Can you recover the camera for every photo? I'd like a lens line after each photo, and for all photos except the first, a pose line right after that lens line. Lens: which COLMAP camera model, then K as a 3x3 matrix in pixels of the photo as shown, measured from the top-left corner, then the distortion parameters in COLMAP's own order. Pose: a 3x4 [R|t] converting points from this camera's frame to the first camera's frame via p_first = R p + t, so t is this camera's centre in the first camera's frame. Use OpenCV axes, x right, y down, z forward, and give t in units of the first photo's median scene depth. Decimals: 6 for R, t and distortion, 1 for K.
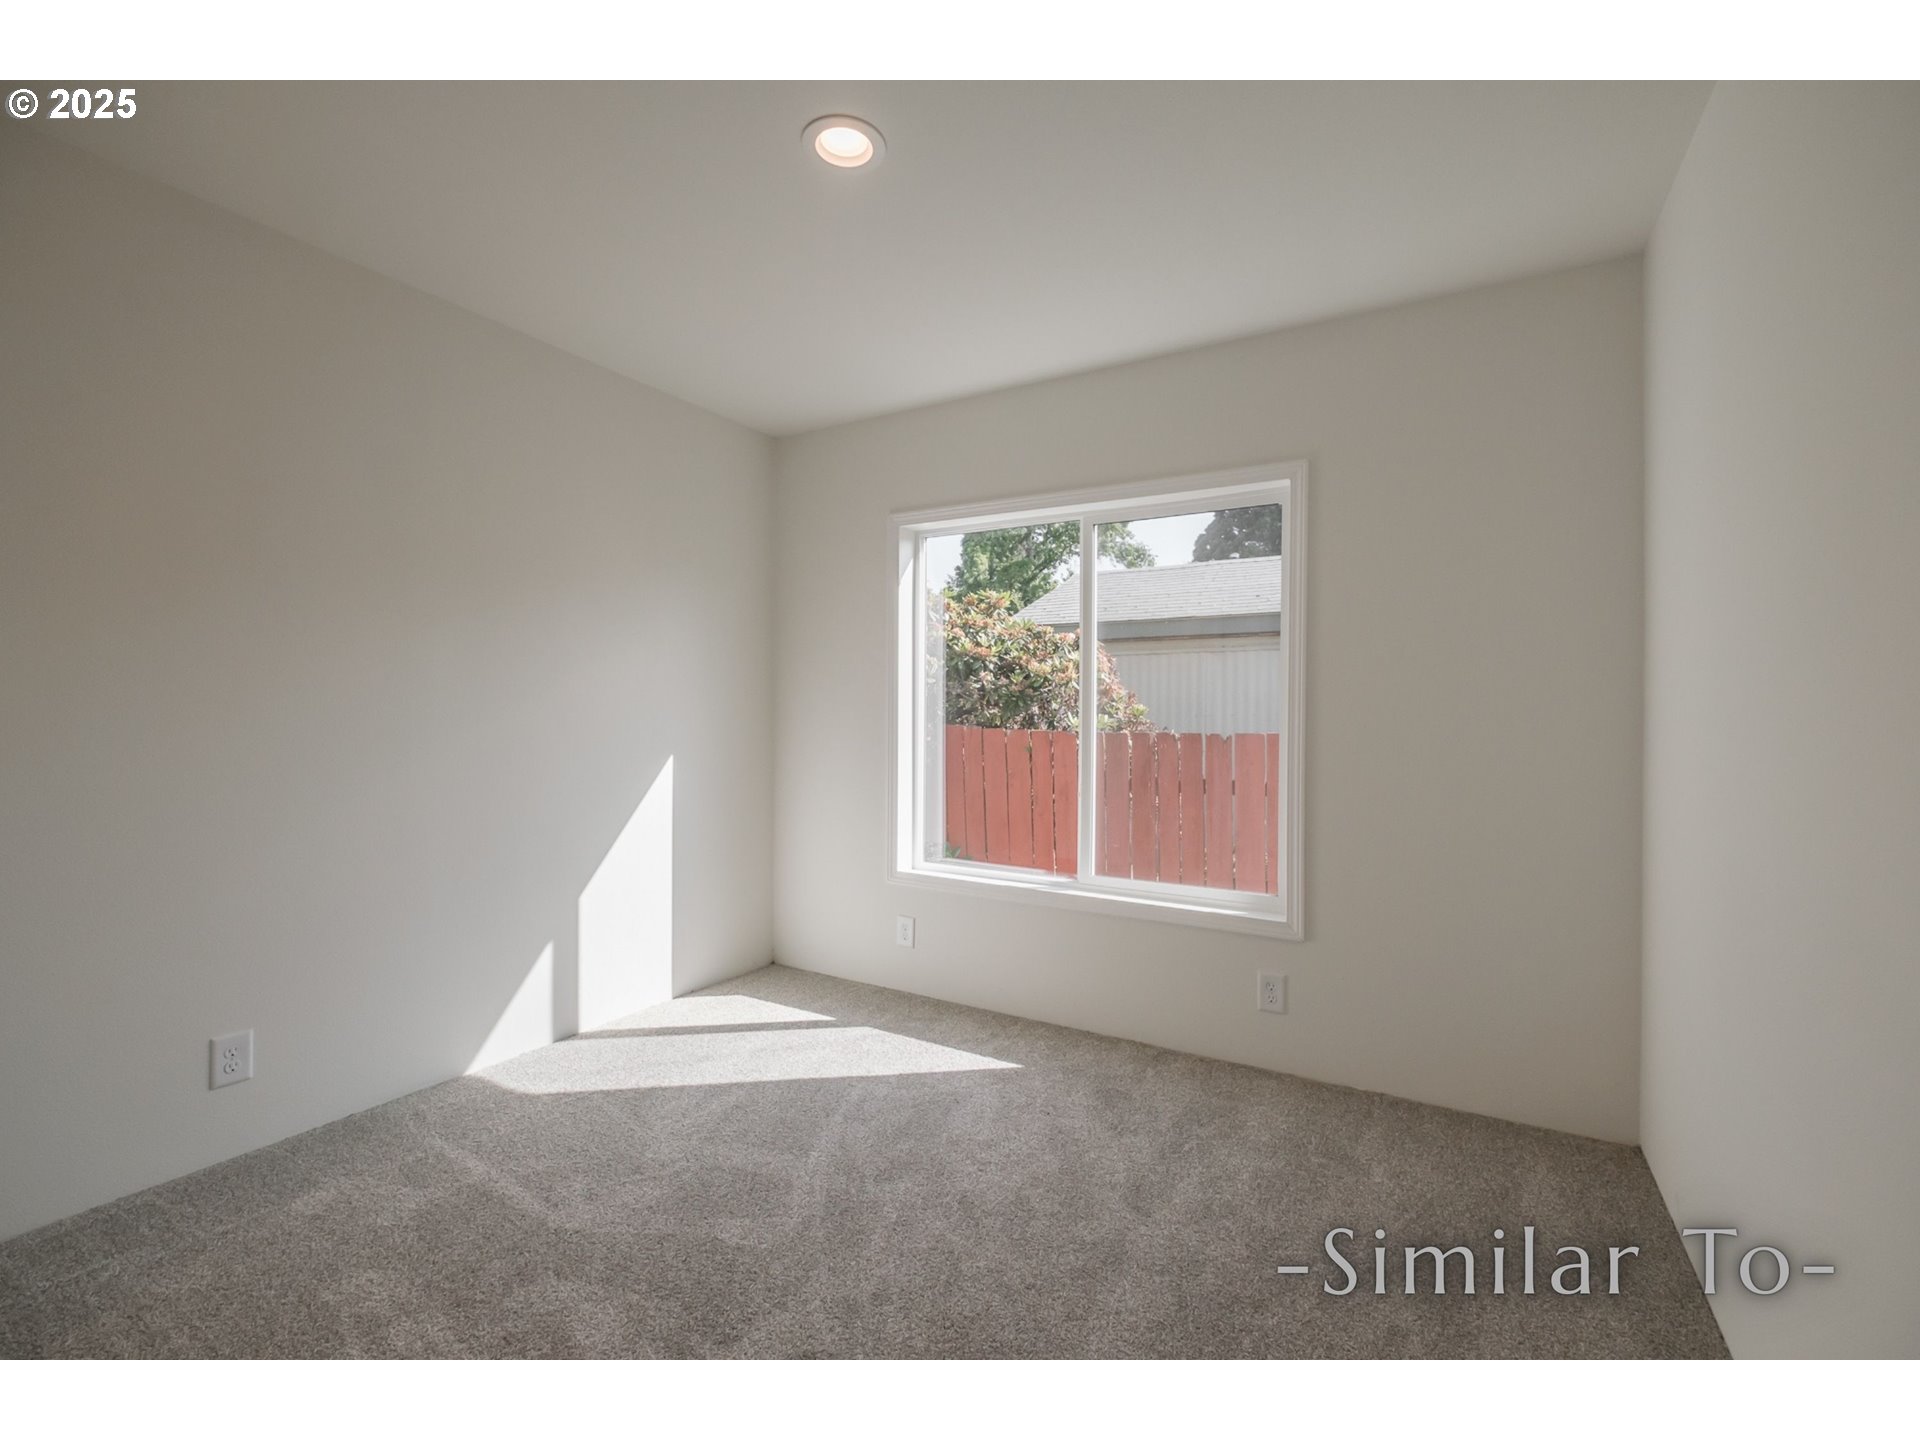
lens RADIAL K [[834.1, 0, 960.0], [0, 834.1, 720.0], [0, 0, 1]] dist [-0.000075, 0.000084]
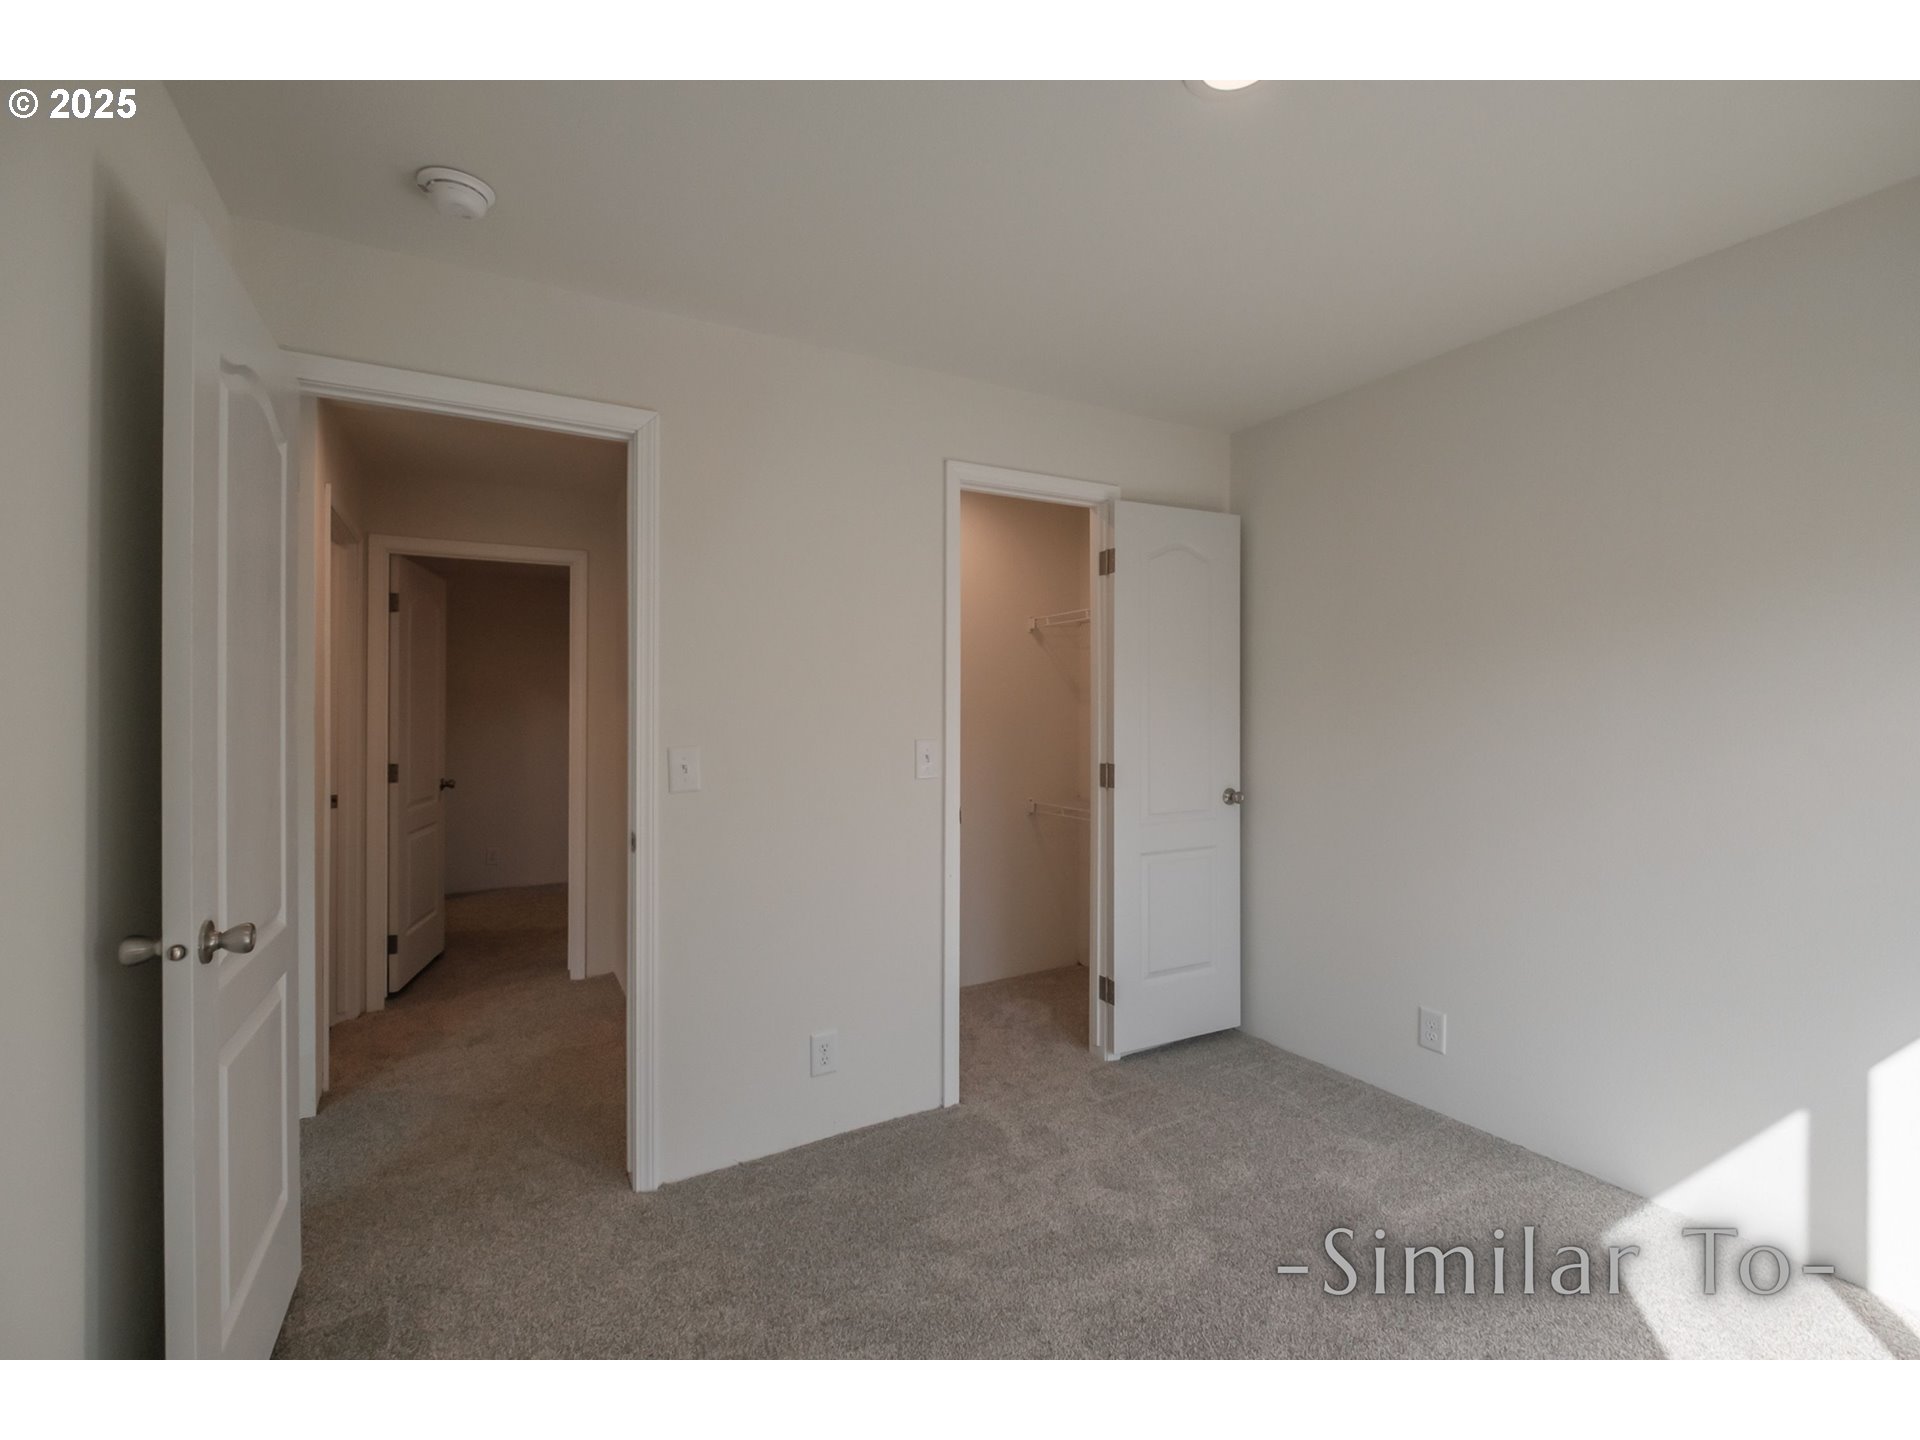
lens RADIAL K [[834.1, 0, 960.0], [0, 834.1, 720.0], [0, 0, 1]] dist [-0.000075, 0.000084]
pose [[-0.505418, -0.004313, -0.862864, 0.551909], [-0.004015, 0.999988, -0.002647, -0.045358], [0.862865, 0.002126, -0.505429, 1.033617]]
